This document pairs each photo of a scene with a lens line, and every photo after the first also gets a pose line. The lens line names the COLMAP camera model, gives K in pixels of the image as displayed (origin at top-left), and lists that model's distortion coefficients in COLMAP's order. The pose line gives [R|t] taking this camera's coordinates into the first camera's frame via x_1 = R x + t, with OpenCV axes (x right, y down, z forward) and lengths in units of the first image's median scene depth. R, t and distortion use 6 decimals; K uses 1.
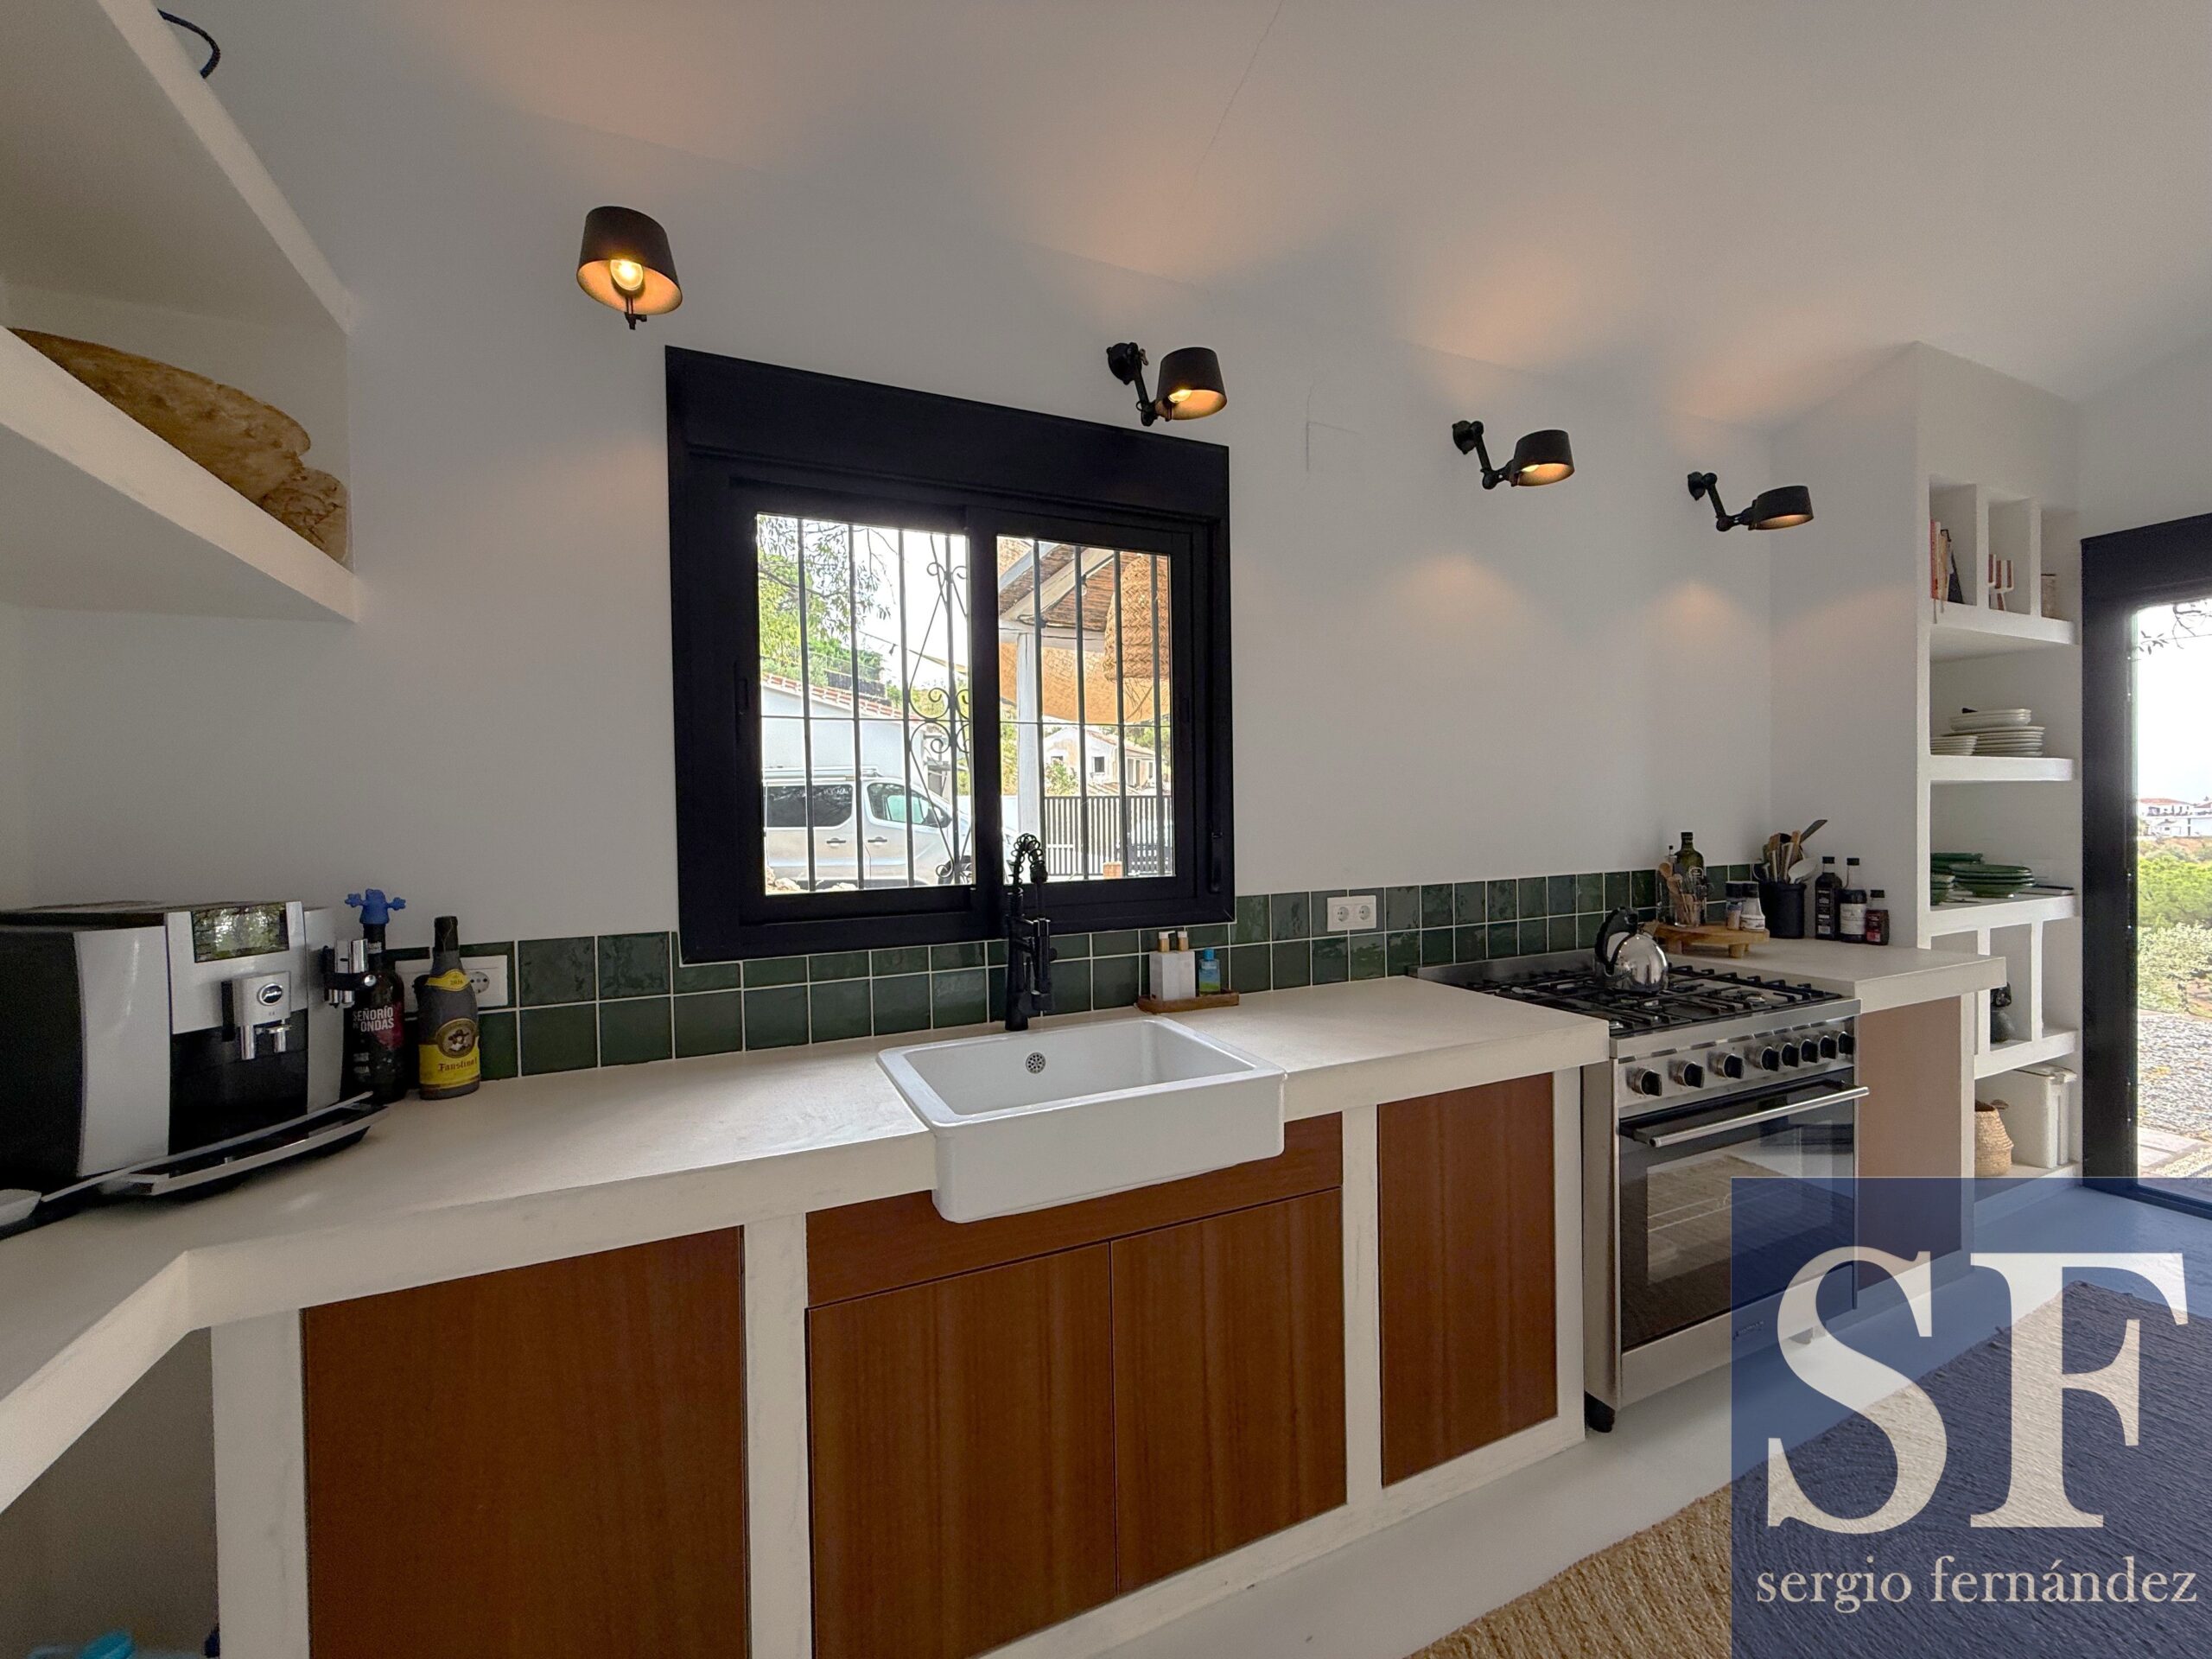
lens RADIAL K [[882.7, 0, 1090.4], [0, 882.7, 833.3], [0, 0, 1]] dist [-0.001455, -0.000490]
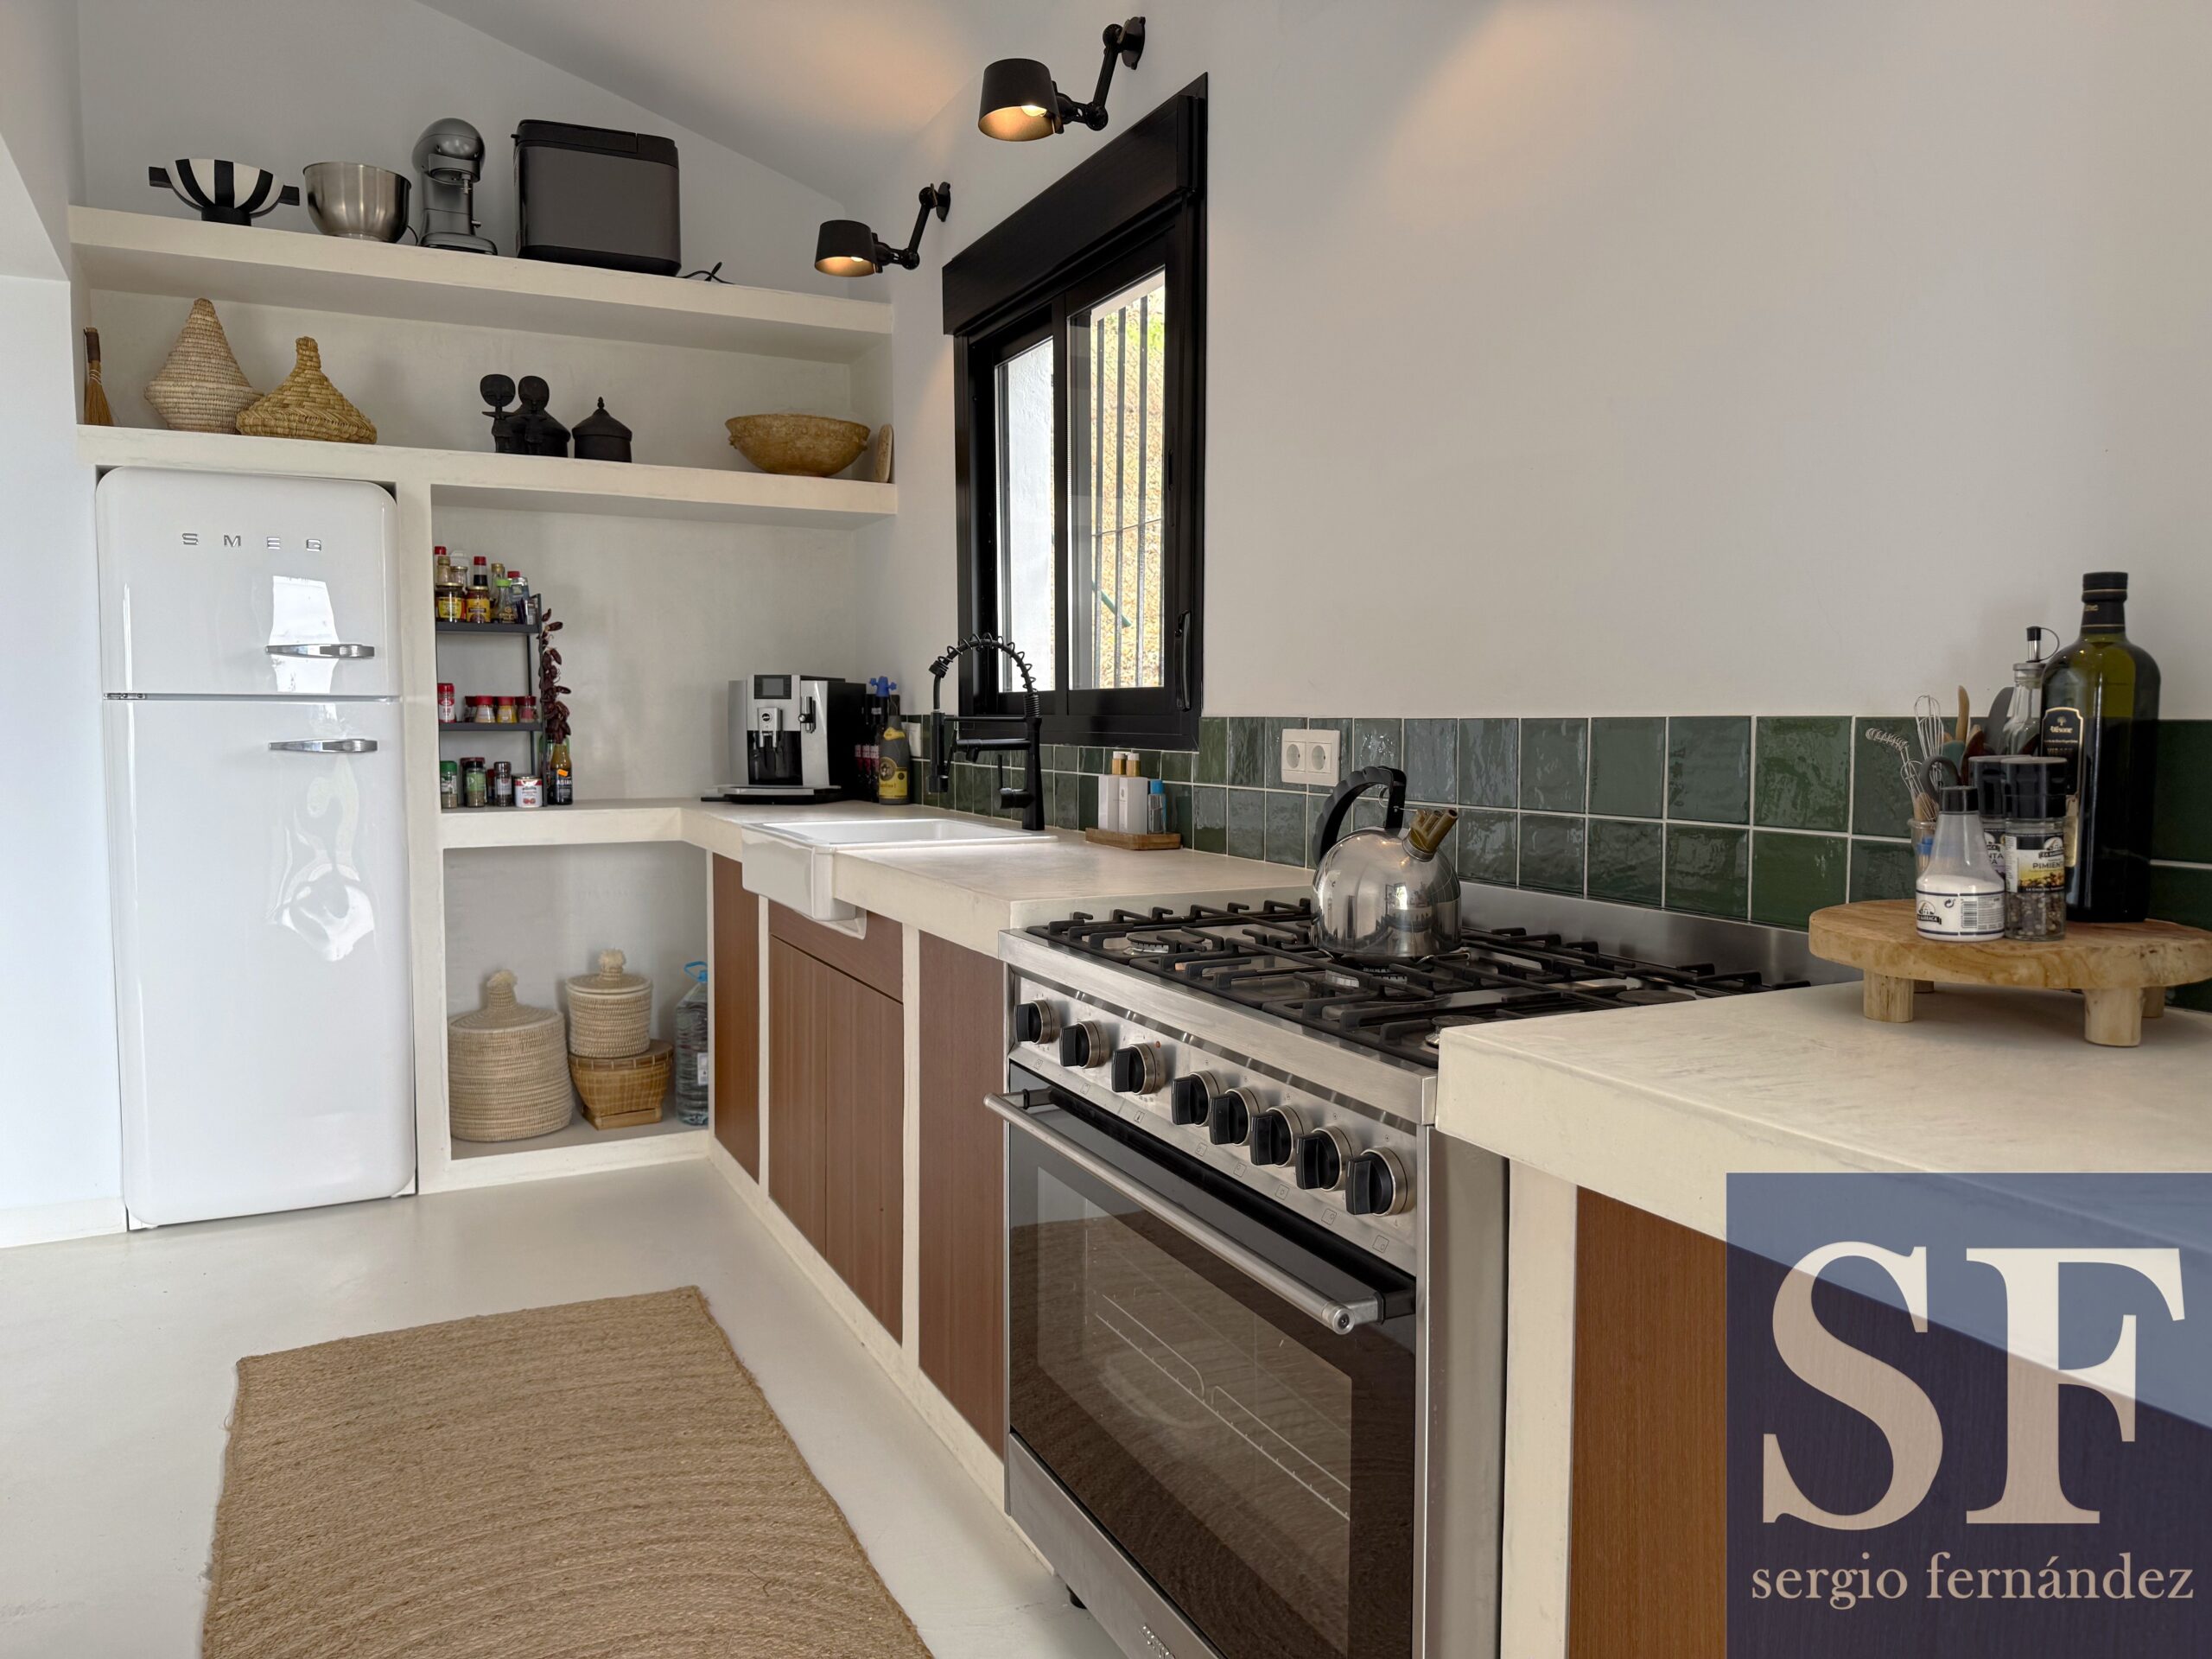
lens RADIAL K [[1569.6, 0, 1102.7], [0, 1569.6, 815.6], [0, 0, 1]] dist [0.059851, -0.024548]
pose [[0.028195, 0.083492, -0.996110, 1.559966], [-0.021839, 0.996319, 0.082891, 0.050618], [0.999364, 0.019416, 0.029915, 0.941481]]
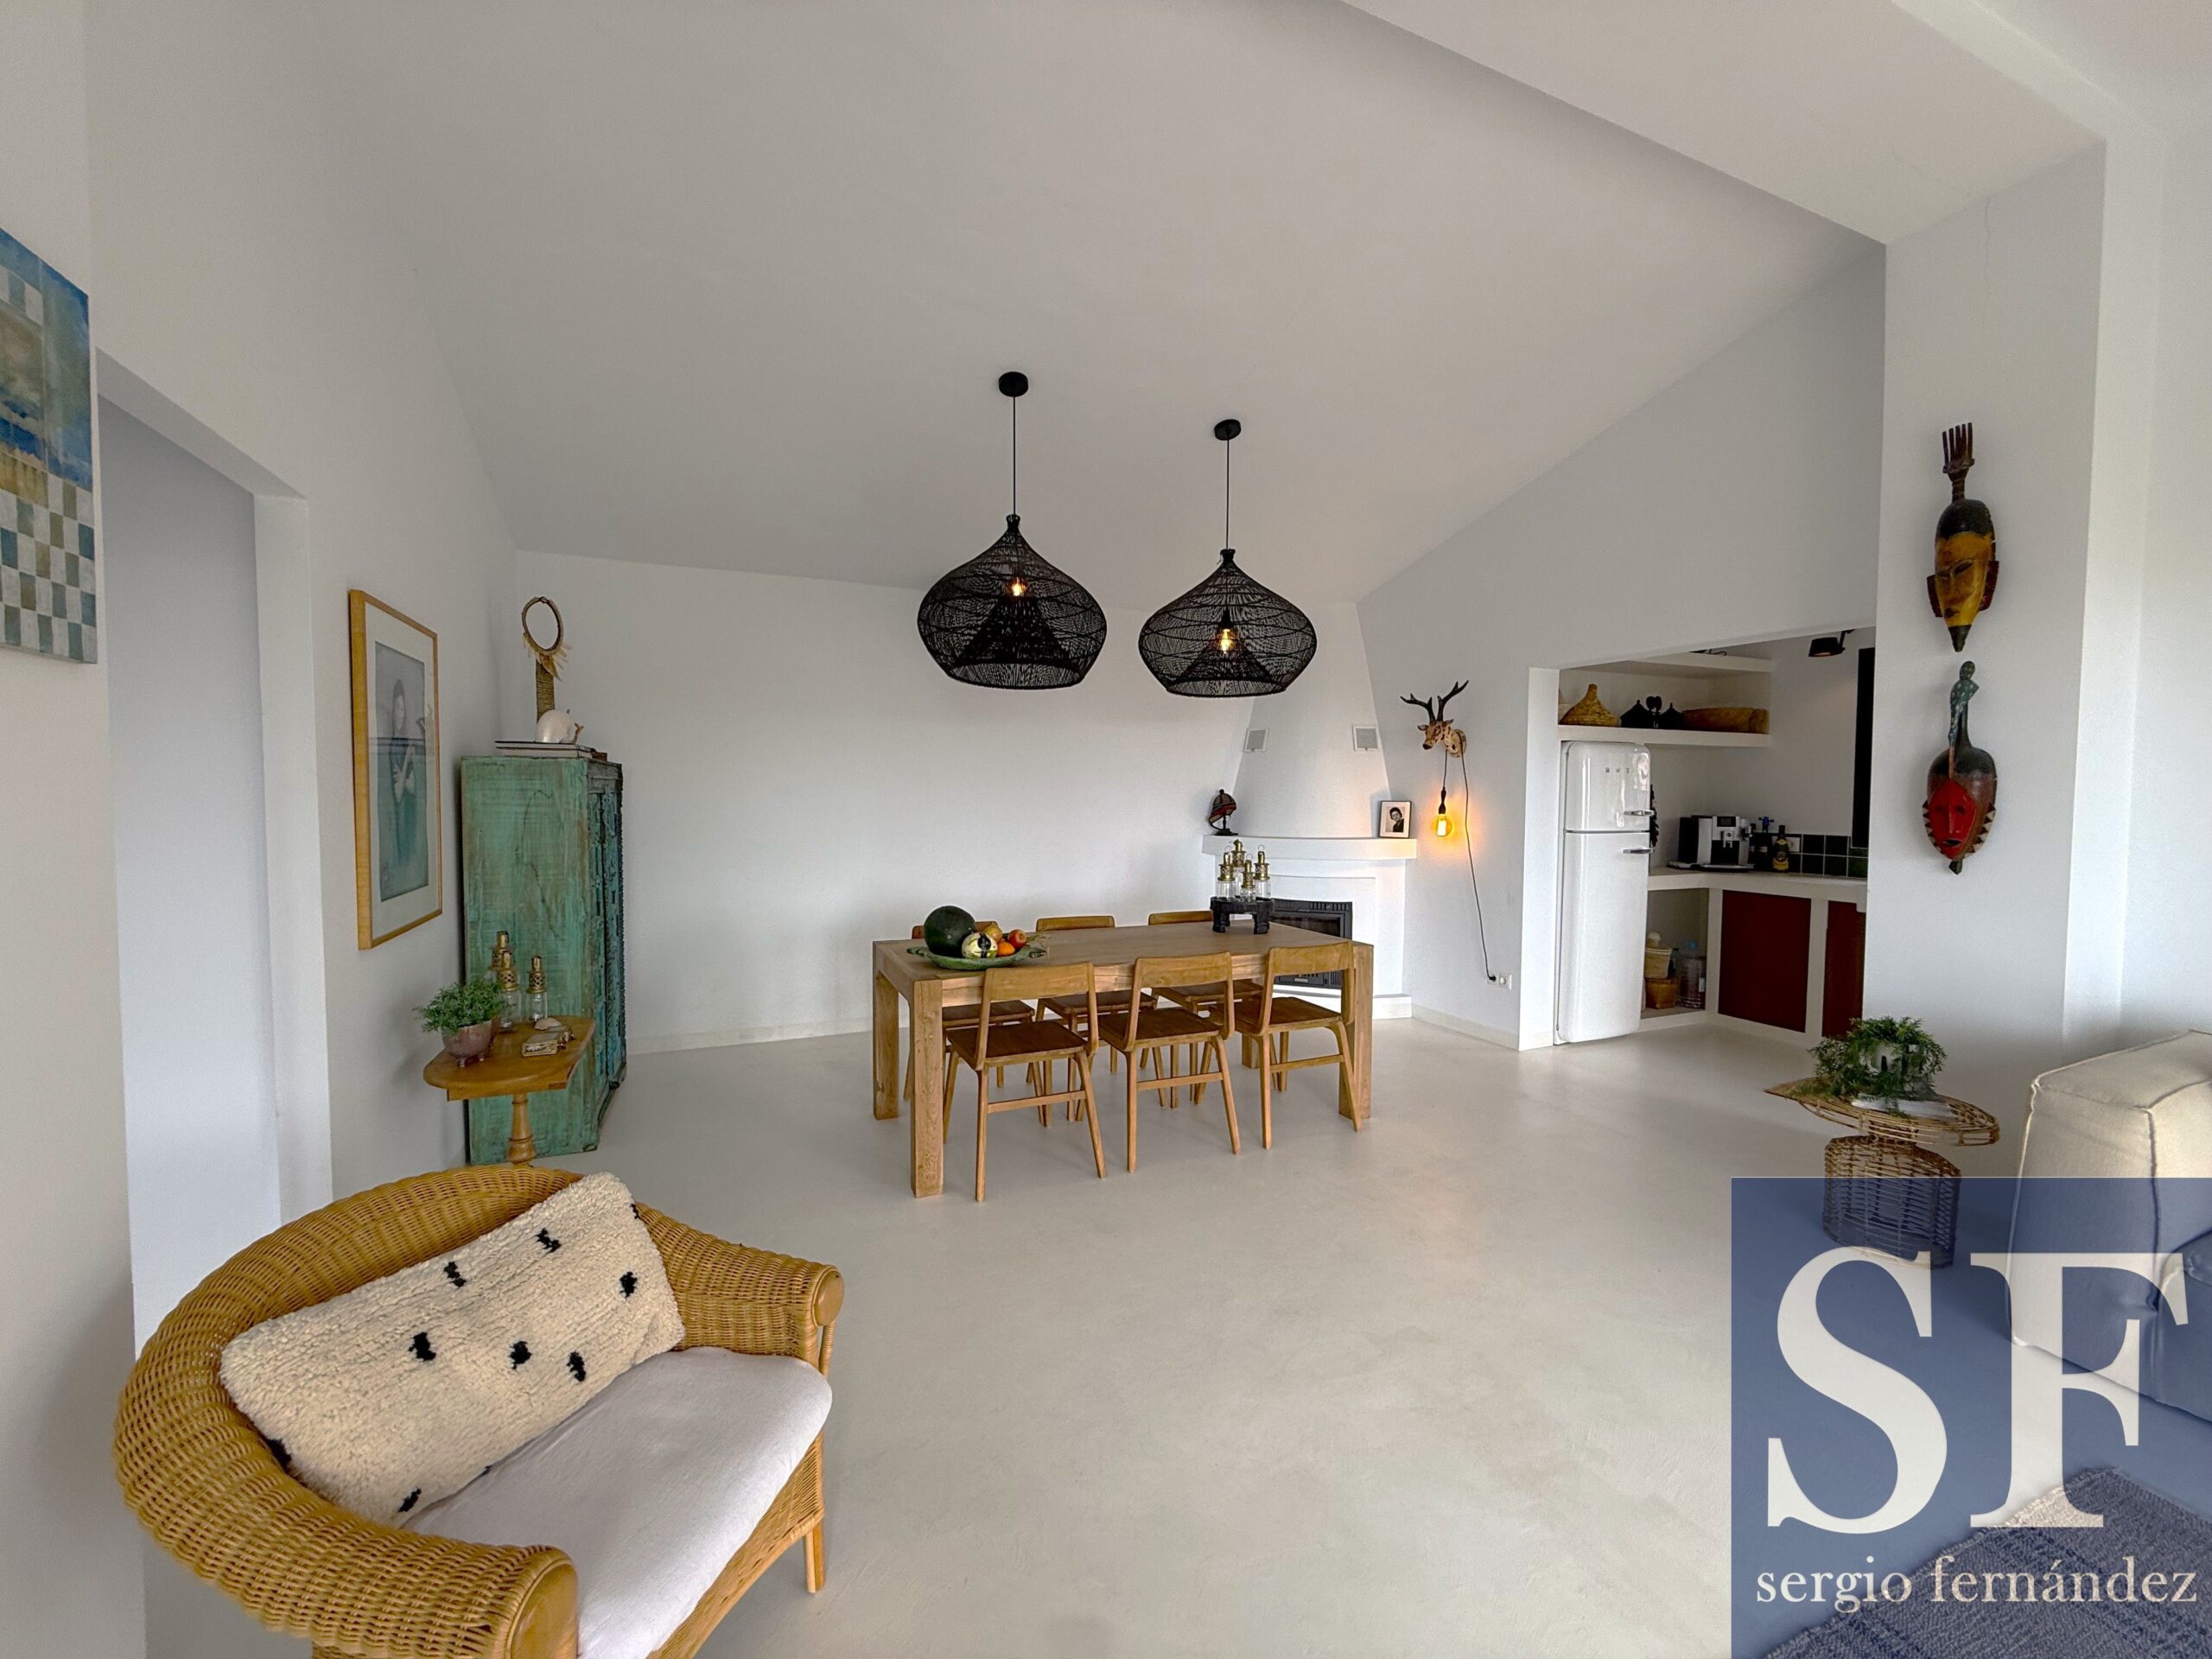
lens RADIAL K [[882.7, 0, 1107.4], [0, 882.7, 828.7], [0, 0, 1]] dist [-0.001455, -0.000490]
pose [[-0.022413, 0.056137, -0.998171, 2.241131], [-0.023803, 0.998109, 0.056668, -0.026256], [0.999465, 0.025030, -0.021035, -1.303452]]
